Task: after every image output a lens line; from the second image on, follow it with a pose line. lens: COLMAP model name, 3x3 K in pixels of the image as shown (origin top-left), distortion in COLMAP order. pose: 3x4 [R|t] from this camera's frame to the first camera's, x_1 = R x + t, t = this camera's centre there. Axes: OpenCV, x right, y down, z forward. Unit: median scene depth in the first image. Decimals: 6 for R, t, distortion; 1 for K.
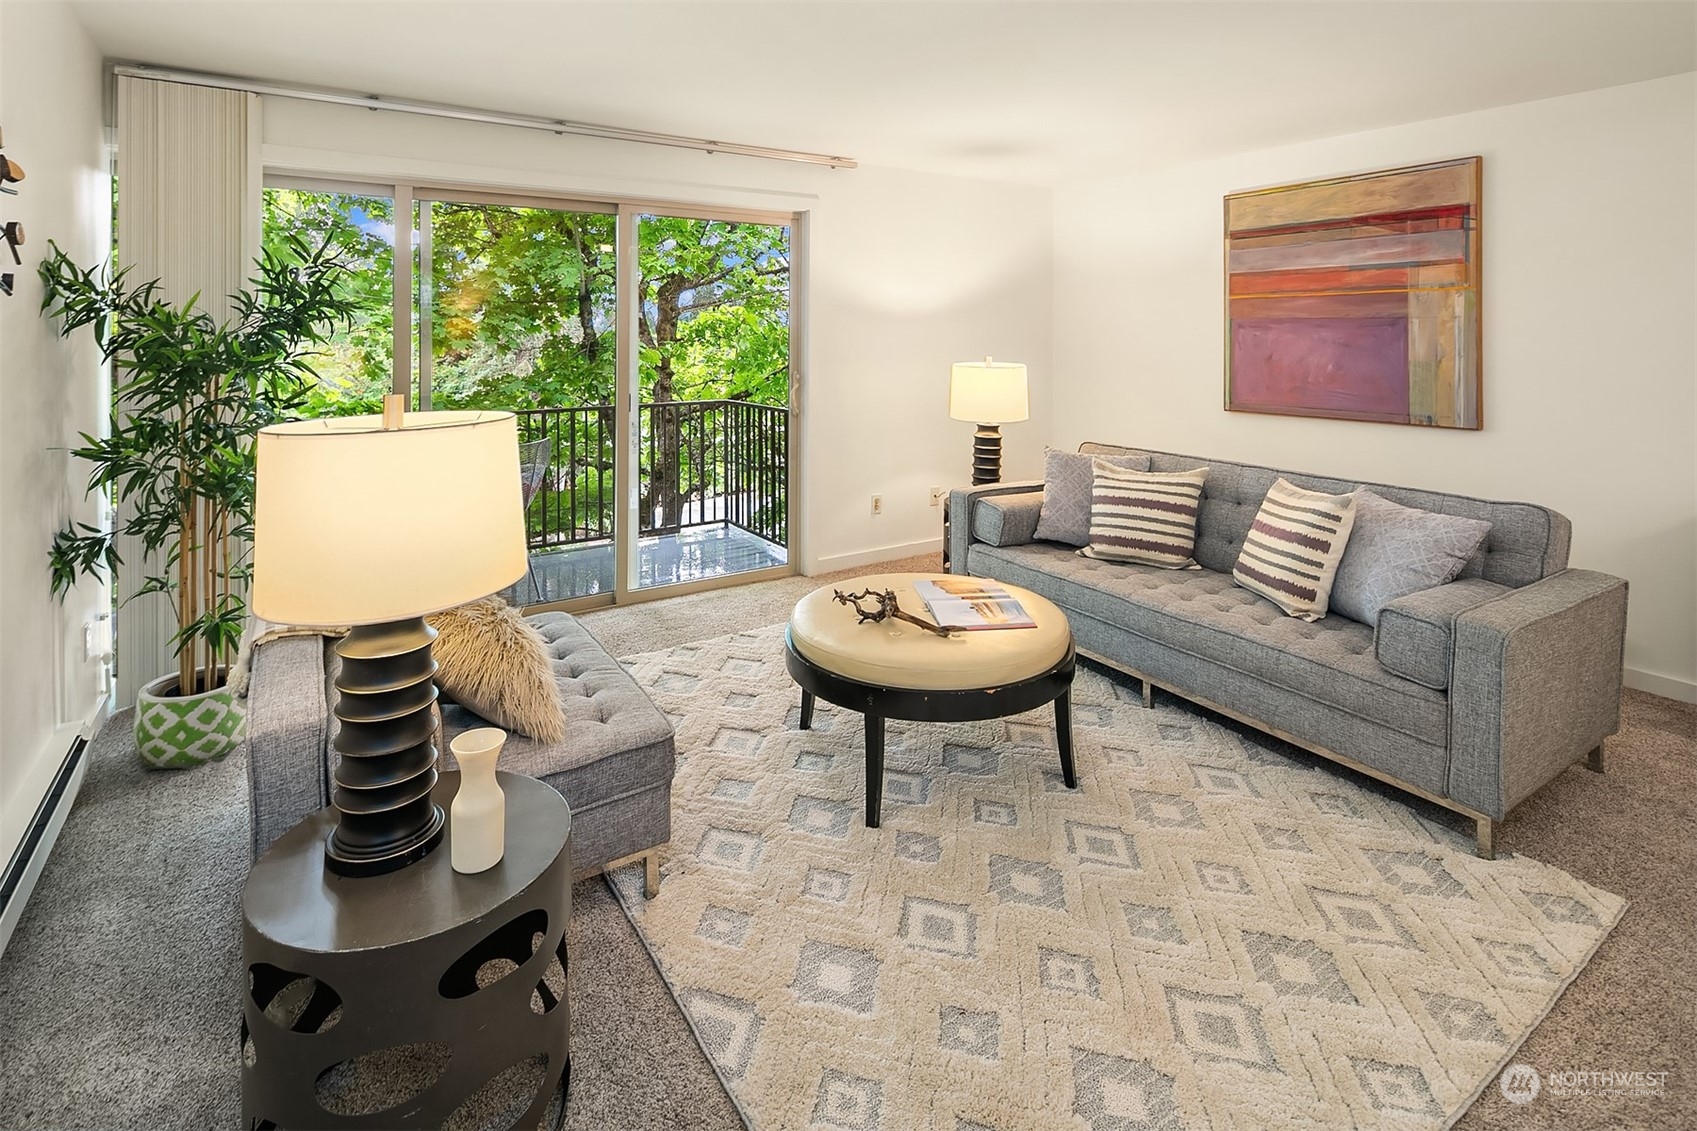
lens RADIAL K [[804.3, 0, 848.5], [0, 804.3, 565.5], [0, 0, 1]] dist [-0.000733, -0.000834]
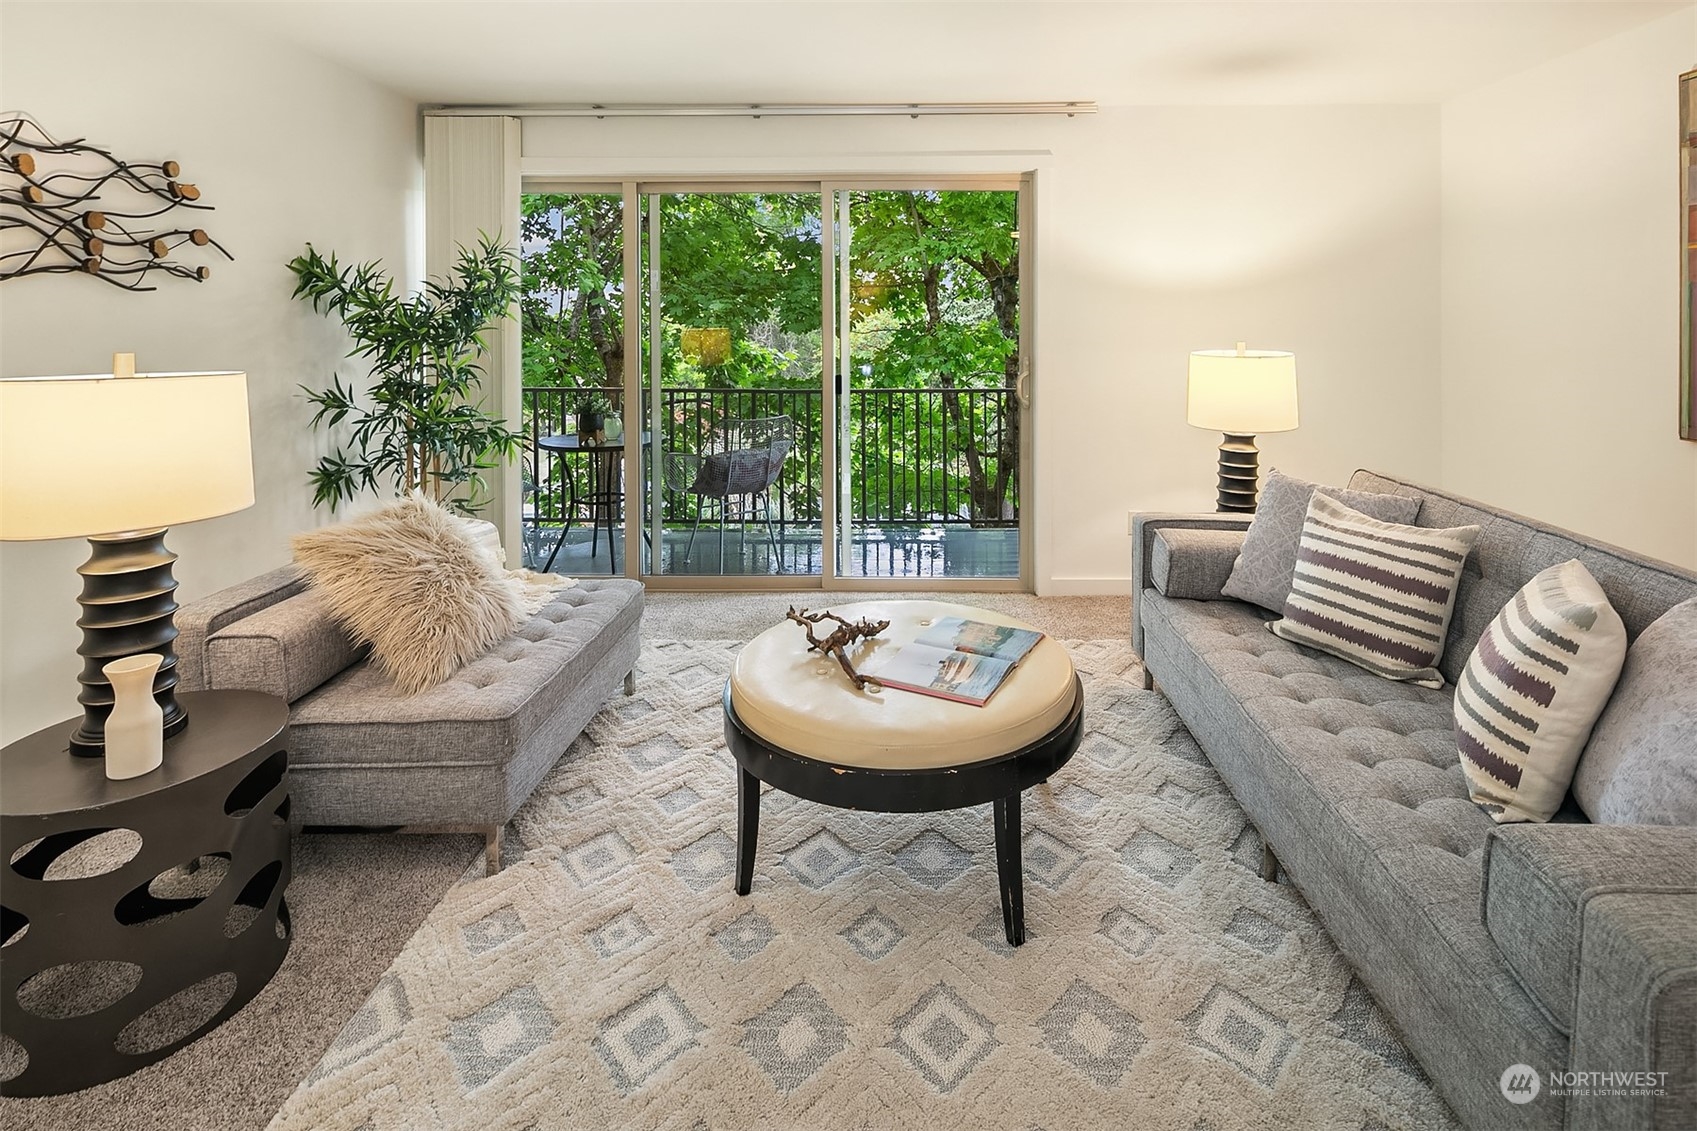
lens RADIAL K [[837.1, 0, 846.4], [0, 837.1, 538.1], [0, 0, 1]] dist [0.001044, 0.000127]
pose [[0.832404, 0.138269, -0.536643, 0.408887], [-0.152347, 0.988158, 0.018294, -0.054505], [0.532817, 0.066528, 0.843611, 0.224240]]
